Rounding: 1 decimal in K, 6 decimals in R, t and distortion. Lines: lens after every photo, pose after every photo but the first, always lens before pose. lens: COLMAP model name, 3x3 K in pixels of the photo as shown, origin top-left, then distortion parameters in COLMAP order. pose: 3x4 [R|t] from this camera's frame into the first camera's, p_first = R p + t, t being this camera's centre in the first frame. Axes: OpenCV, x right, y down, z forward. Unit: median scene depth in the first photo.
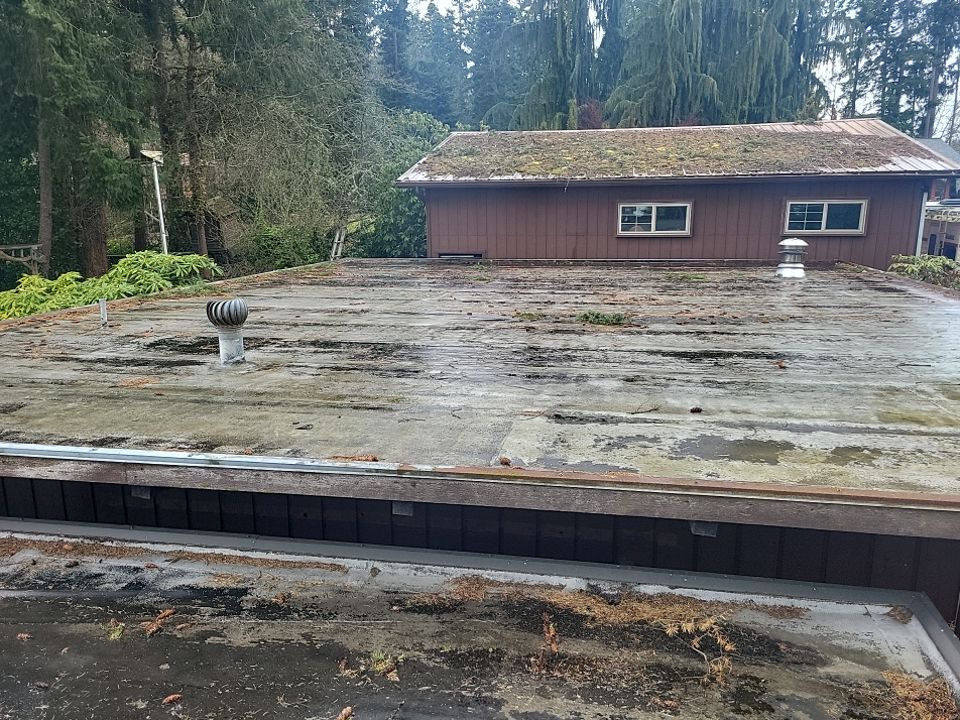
lens RADIAL K [[711.8, 0, 480.0], [0, 711.8, 360.0], [0, 0, 1]] dist [0.058135, -0.044396]
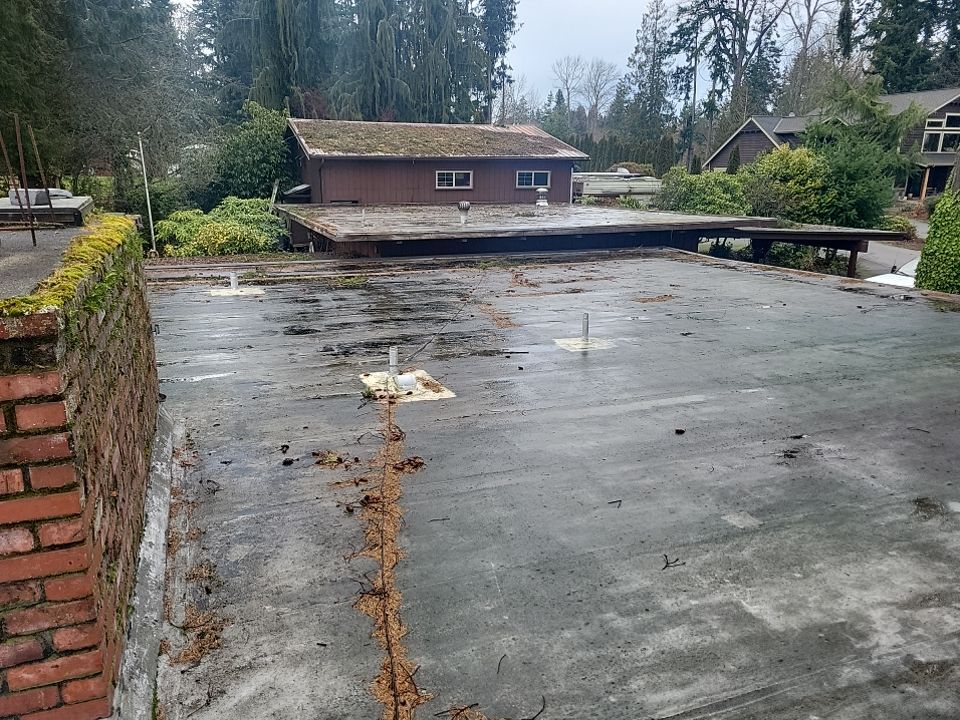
lens RADIAL K [[711.8, 0, 480.0], [0, 711.8, 360.0], [0, 0, 1]] dist [0.058135, -0.044396]
pose [[0.847581, -0.126077, 0.515471, -0.682090], [0.103331, 0.991985, 0.072720, 0.130079], [-0.520508, -0.008372, 0.853816, -0.578719]]
